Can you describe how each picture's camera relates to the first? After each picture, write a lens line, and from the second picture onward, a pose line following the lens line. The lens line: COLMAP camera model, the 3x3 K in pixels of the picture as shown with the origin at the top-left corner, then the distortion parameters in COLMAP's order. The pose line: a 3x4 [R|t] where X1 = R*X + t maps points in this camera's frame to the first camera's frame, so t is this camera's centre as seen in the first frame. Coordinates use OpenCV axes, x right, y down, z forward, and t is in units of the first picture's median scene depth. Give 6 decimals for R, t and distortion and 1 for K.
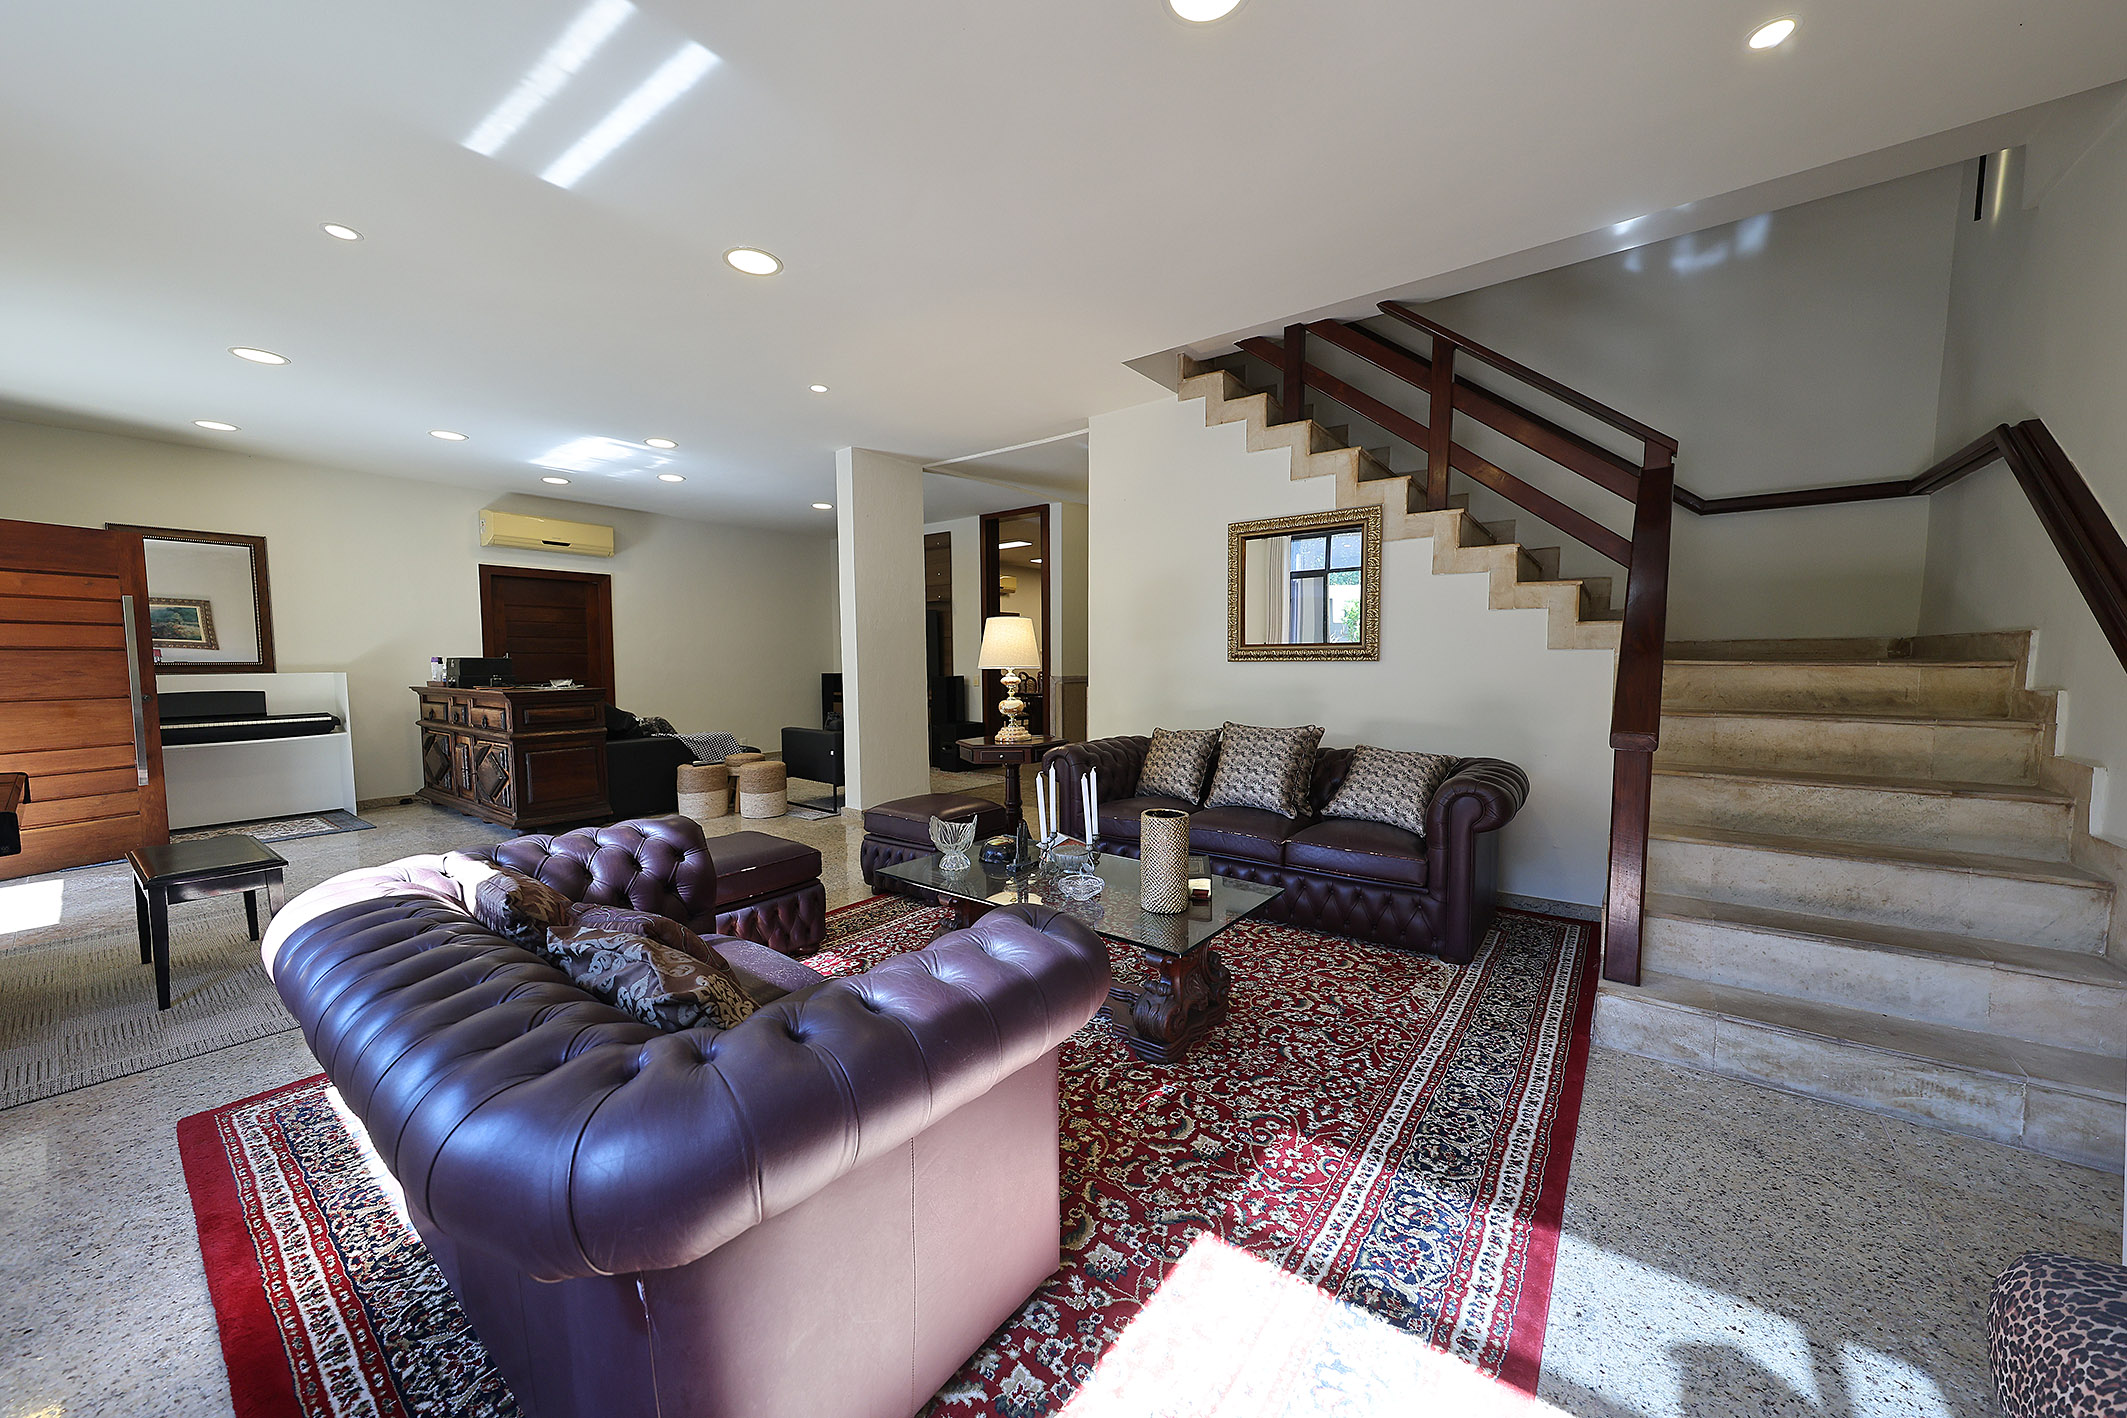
lens RADIAL K [[764.3, 0, 1063.1], [0, 764.3, 705.0], [0, 0, 1]] dist [0.000971, 0.000104]
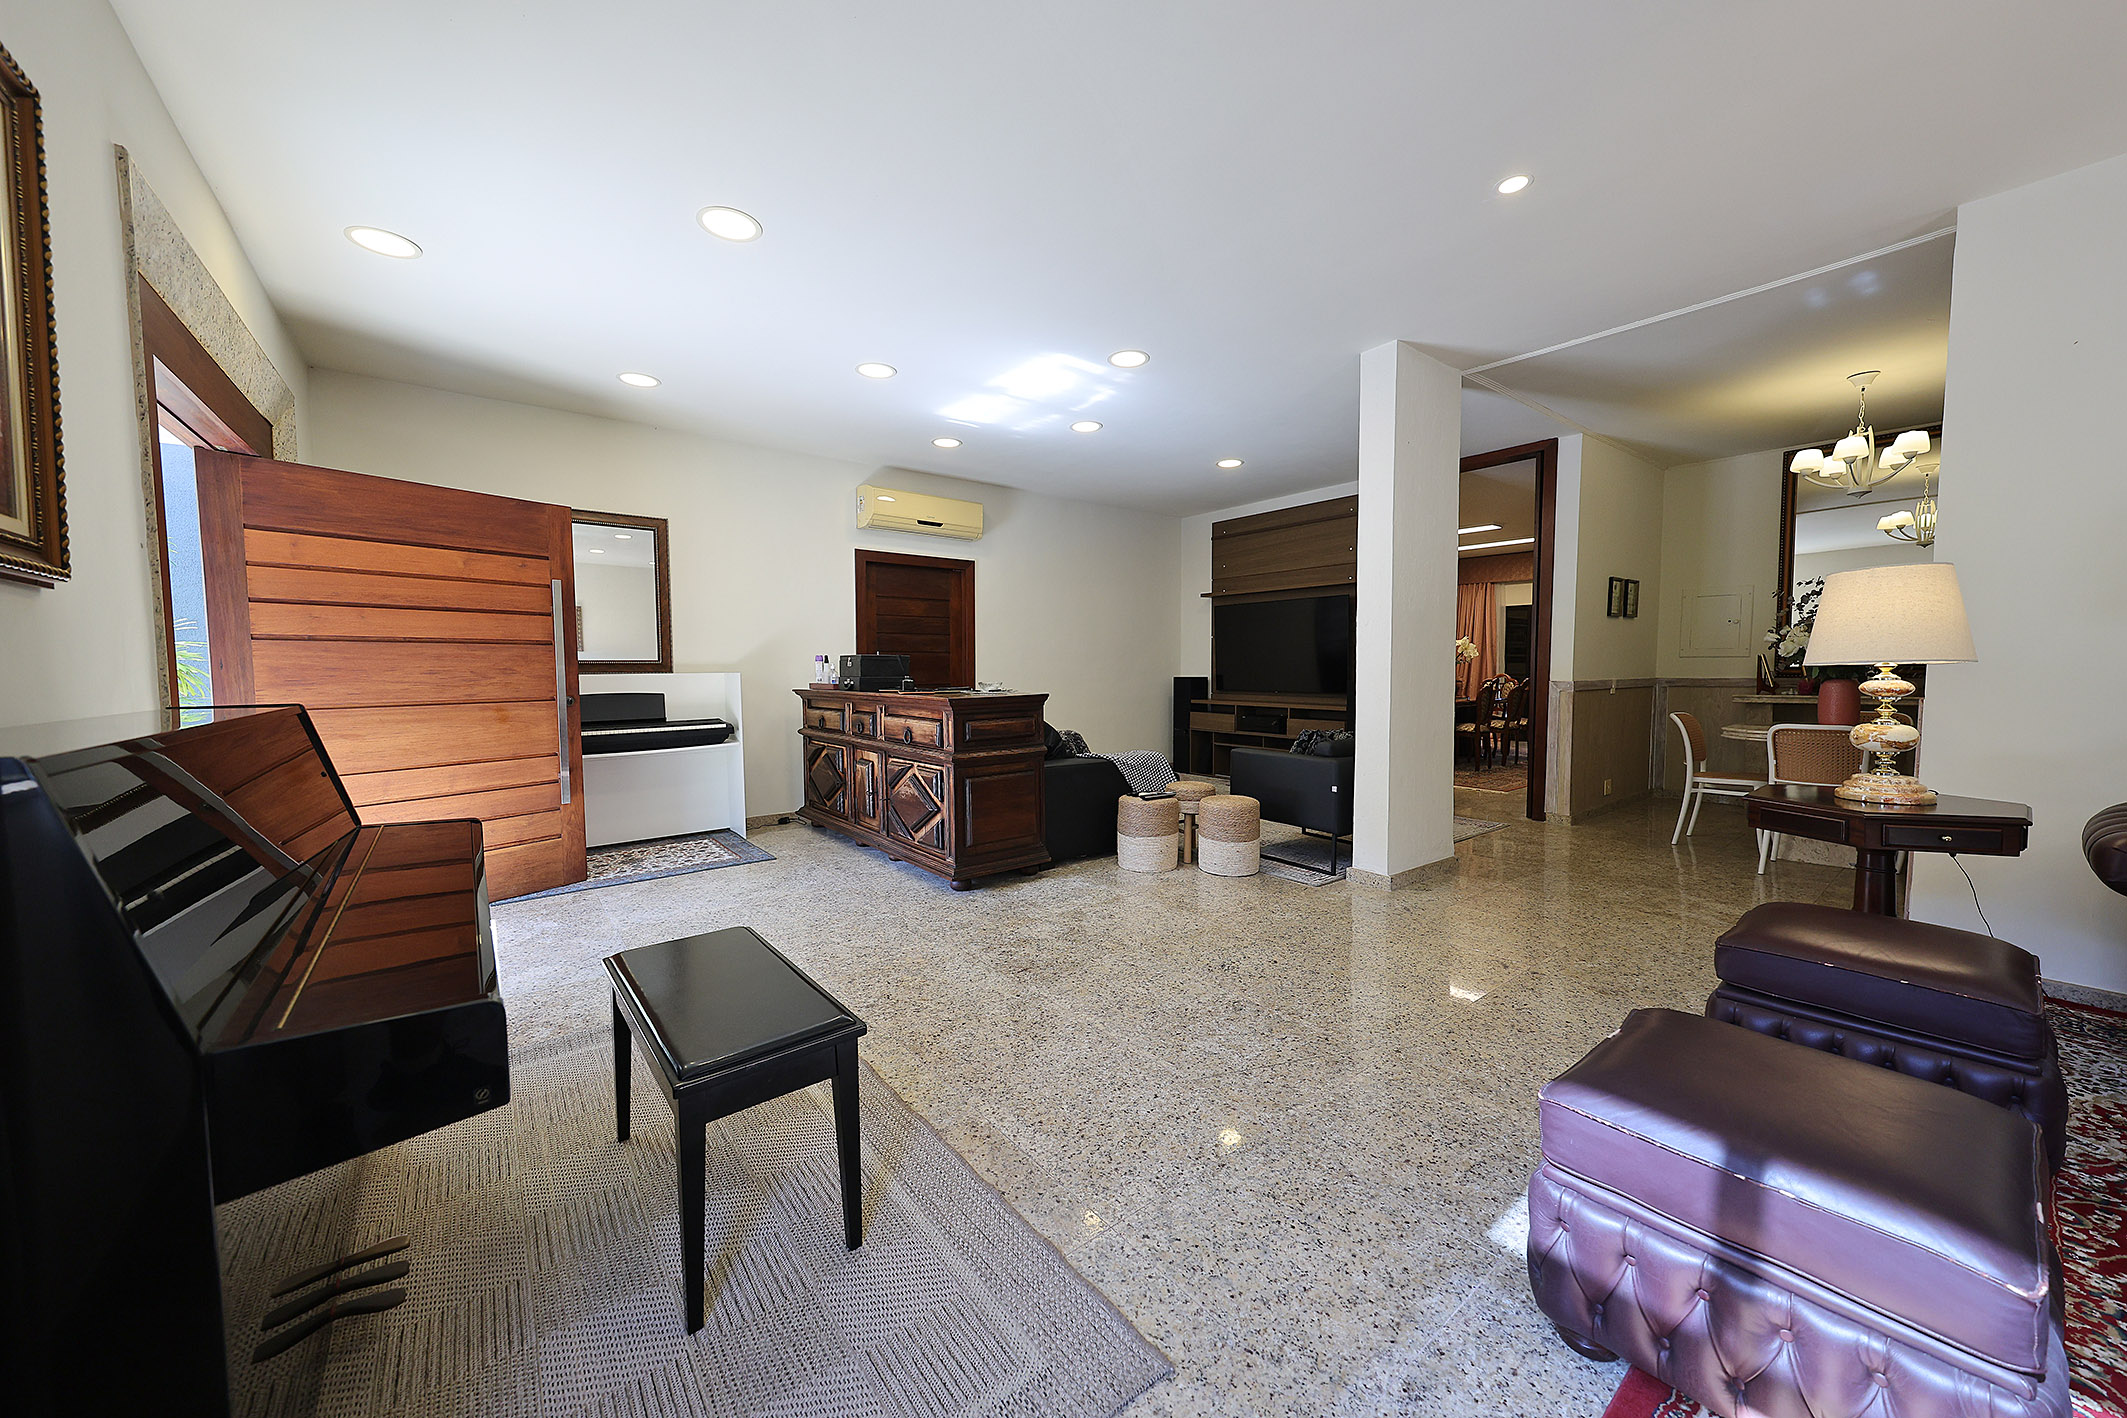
lens RADIAL K [[772.2, 0, 1060.2], [0, 772.2, 705.1], [0, 0, 1]] dist [-0.000684, -0.000099]
pose [[0.965715, 0.012405, -0.259309, -0.370899], [-0.014596, 0.999872, -0.006528, -0.005609], [0.259195, 0.010090, 0.965772, 0.258678]]
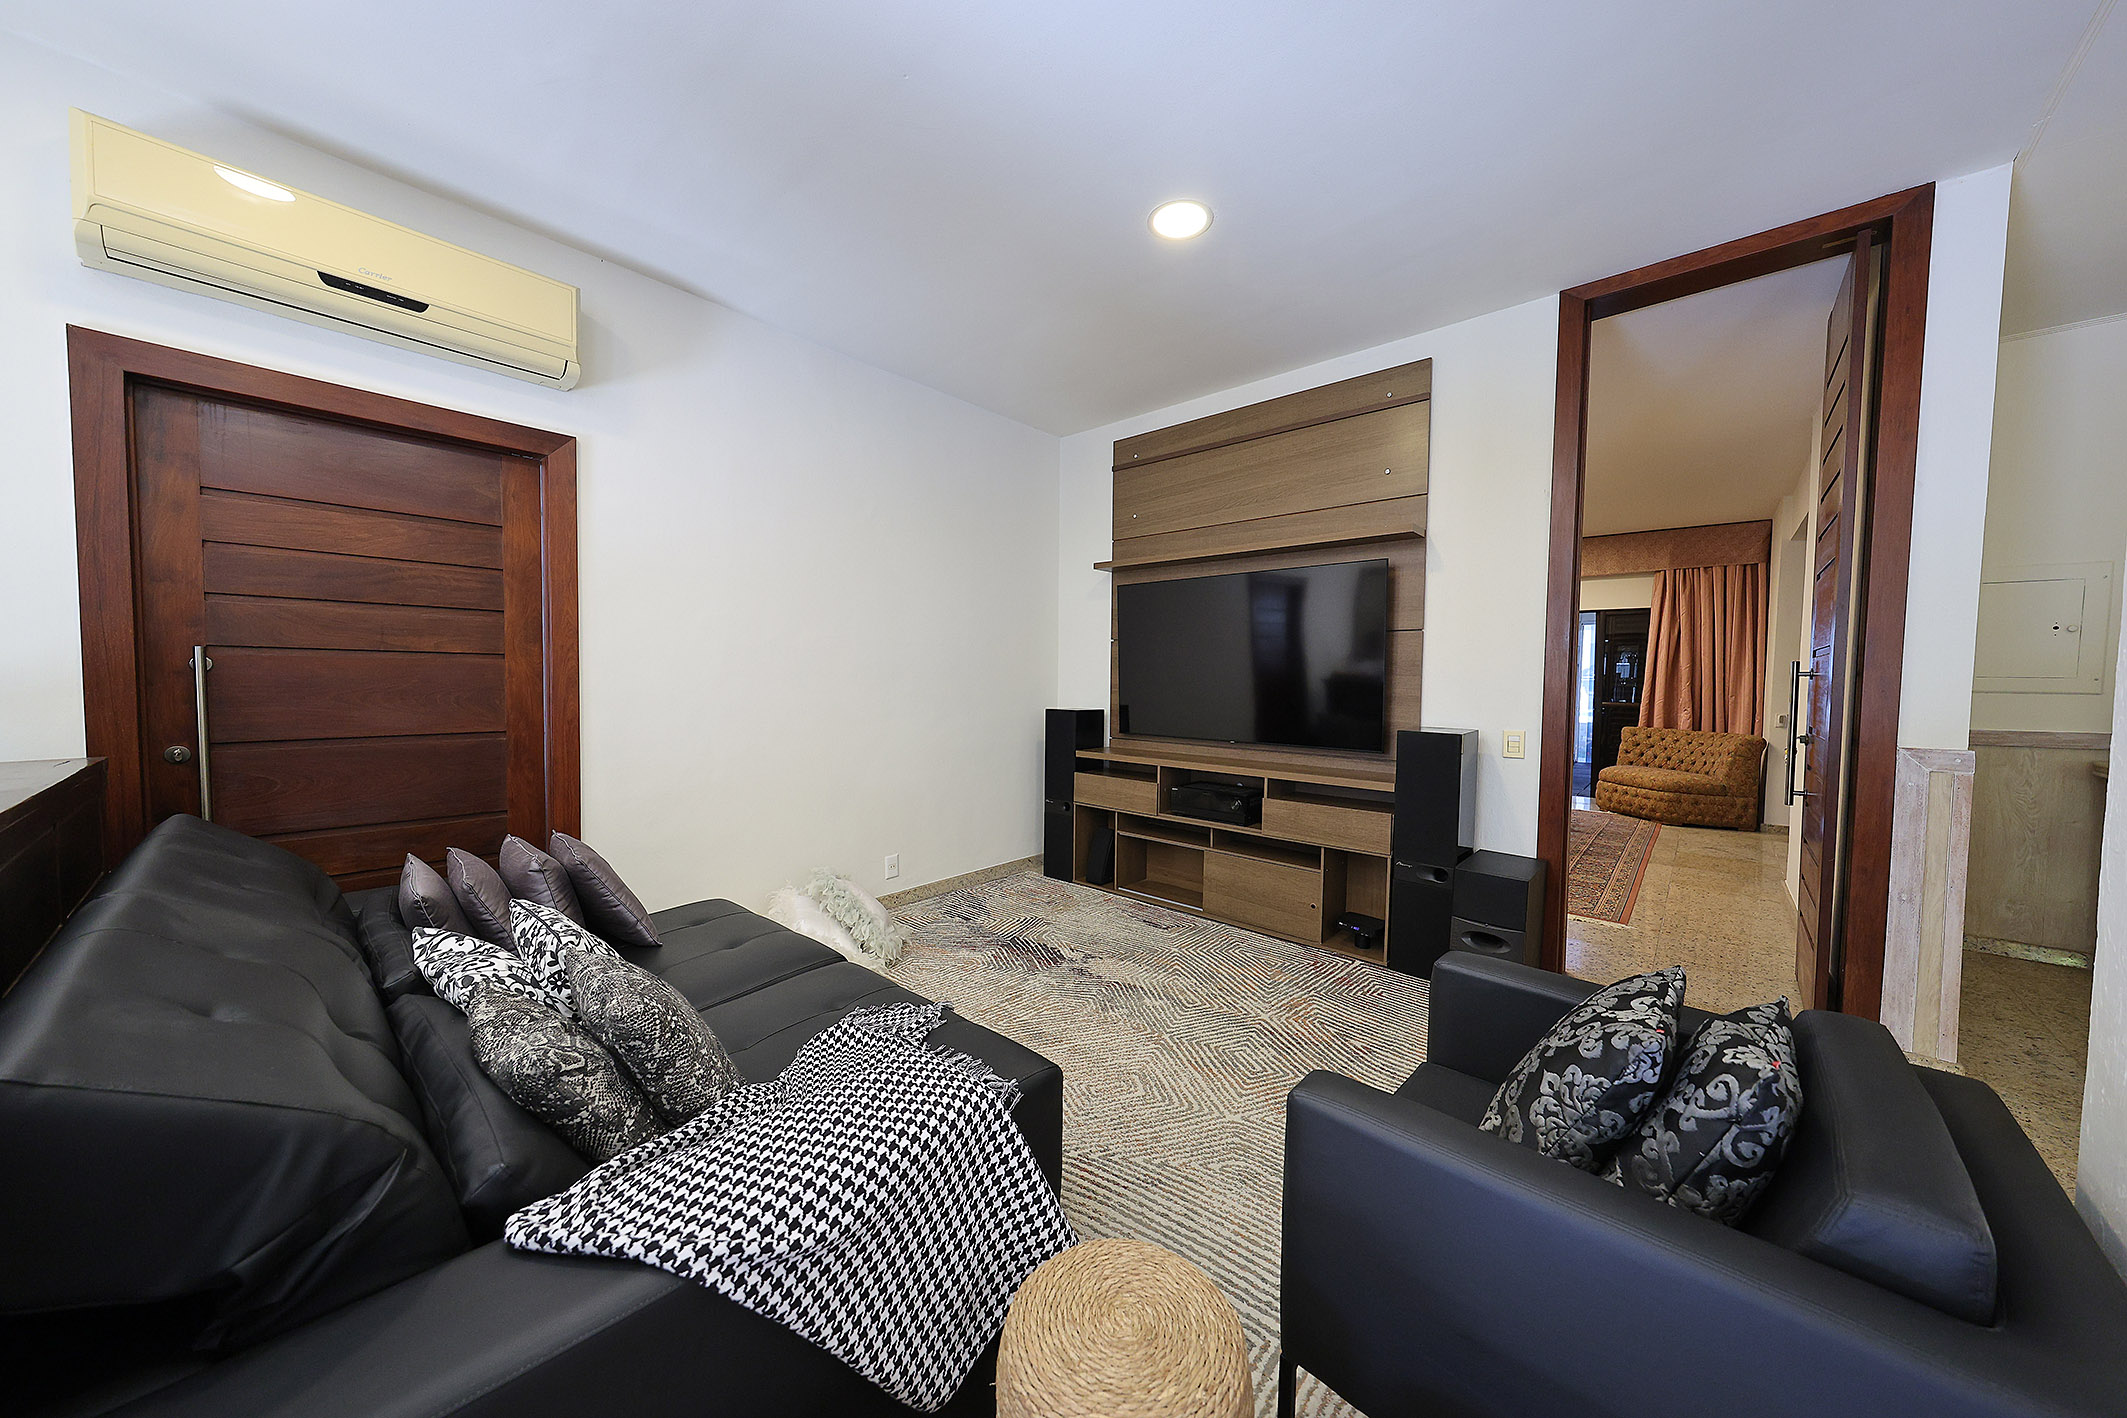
lens RADIAL K [[730.6, 0, 1065.3], [0, 730.6, 707.9], [0, 0, 1]] dist [0.001491, 0.000128]
pose [[0.996439, 0.017982, -0.082379, -0.454365], [-0.019213, 0.999715, -0.014177, -0.059913], [0.082101, 0.015709, 0.996500, 0.927133]]
